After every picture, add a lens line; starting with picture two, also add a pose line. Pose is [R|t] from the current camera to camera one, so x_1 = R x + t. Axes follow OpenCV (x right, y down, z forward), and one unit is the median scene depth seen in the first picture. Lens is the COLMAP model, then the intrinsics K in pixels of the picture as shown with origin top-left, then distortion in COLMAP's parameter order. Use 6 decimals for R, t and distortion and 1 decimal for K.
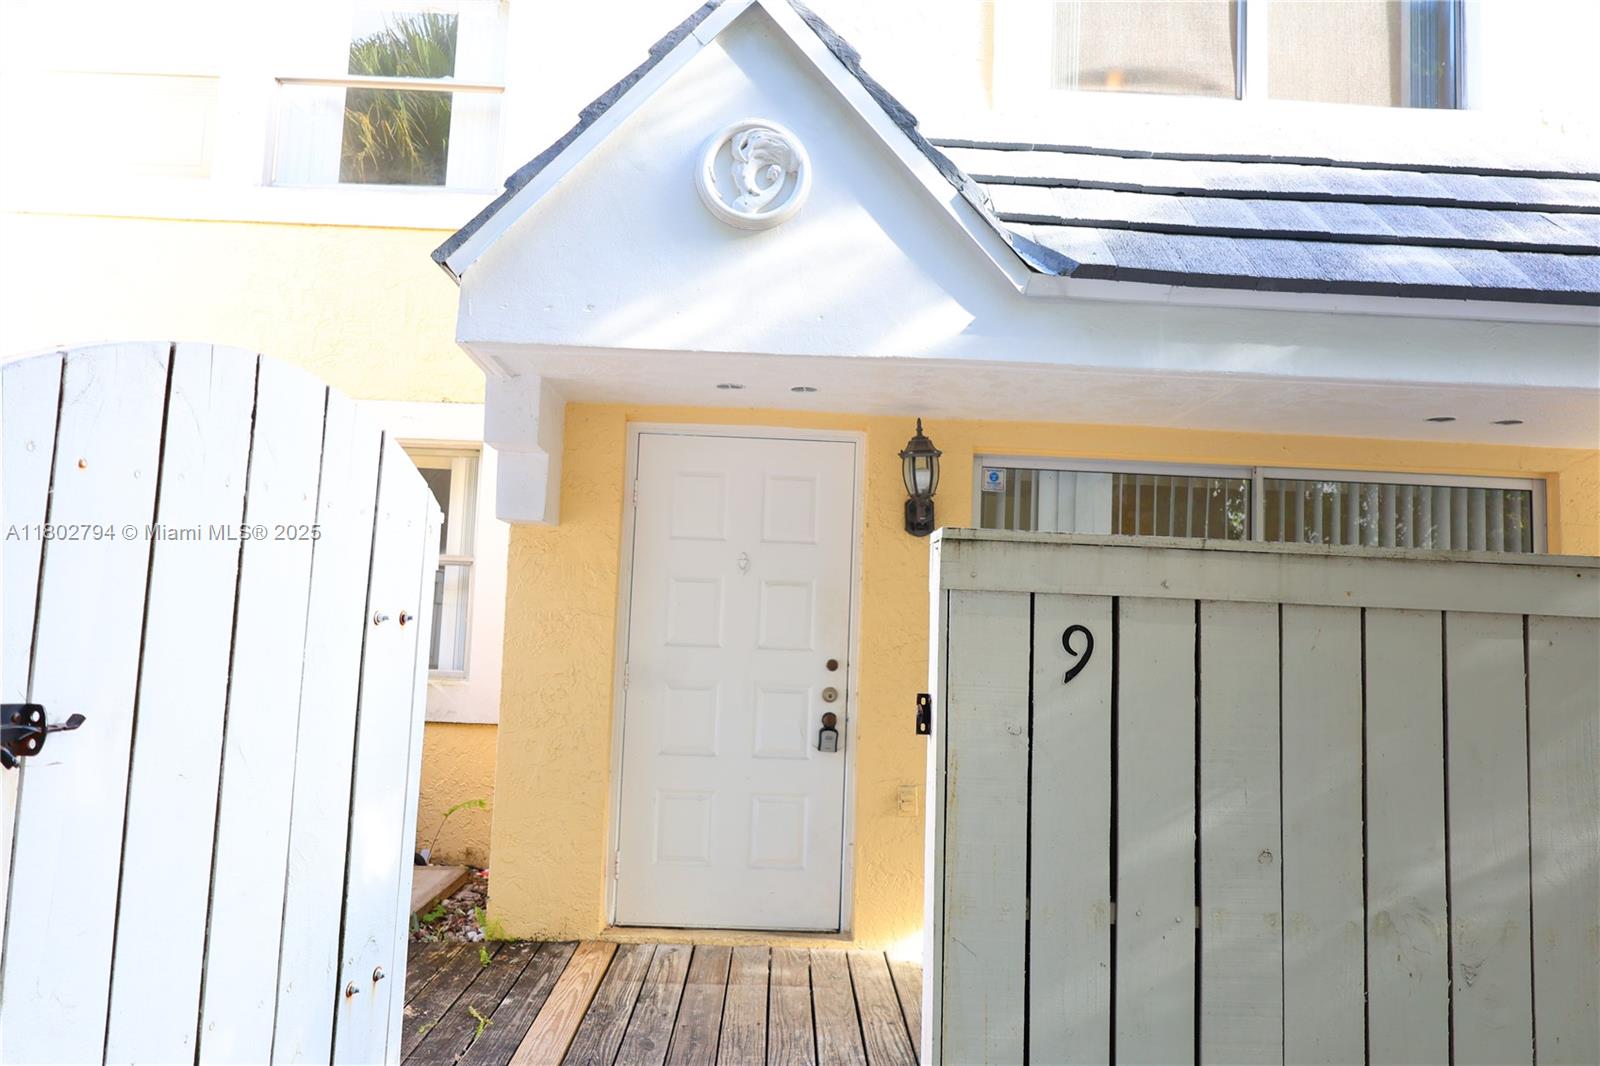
lens RADIAL K [[1111.0, 0, 801.3], [0, 1111.0, 531.9], [0, 0, 1]] dist [-0.013020, -0.001042]
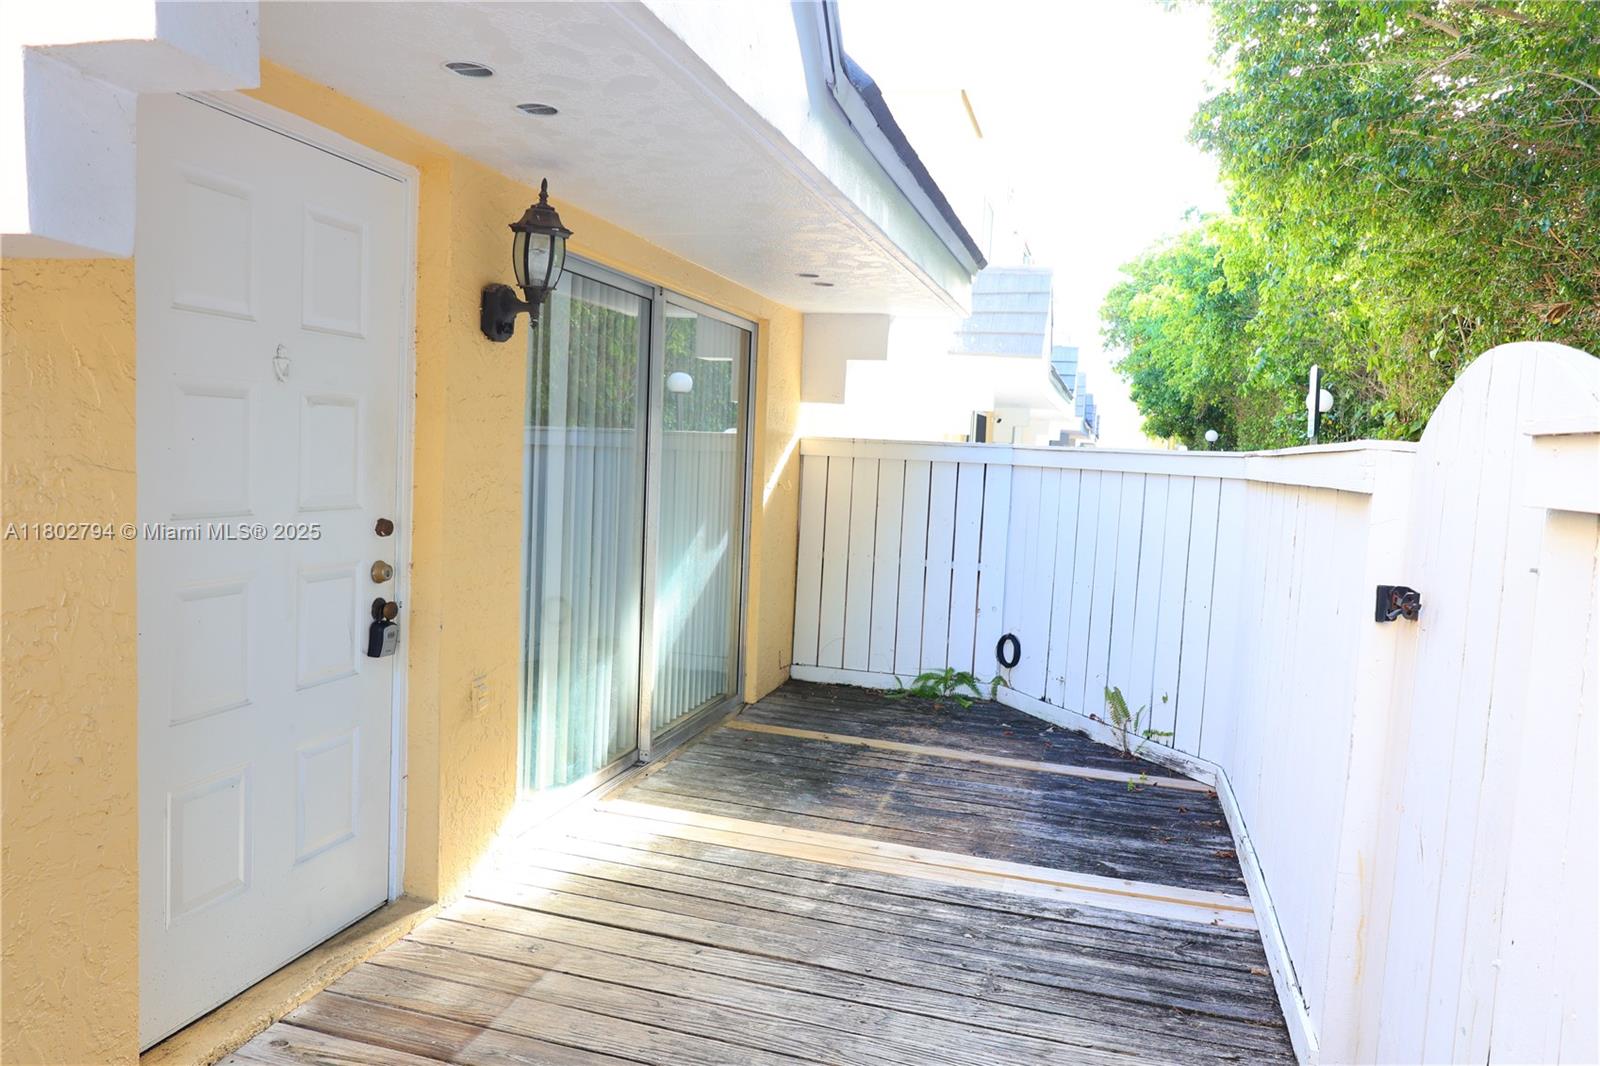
lens RADIAL K [[1111.0, 0, 798.7], [0, 1111.0, 525.8], [0, 0, 1]] dist [-0.013020, -0.001042]
pose [[0.307856, -0.091964, 0.946978, -0.524291], [-0.109144, 0.985333, 0.131171, 0.006522], [-0.945152, -0.143739, 0.293303, 0.583634]]
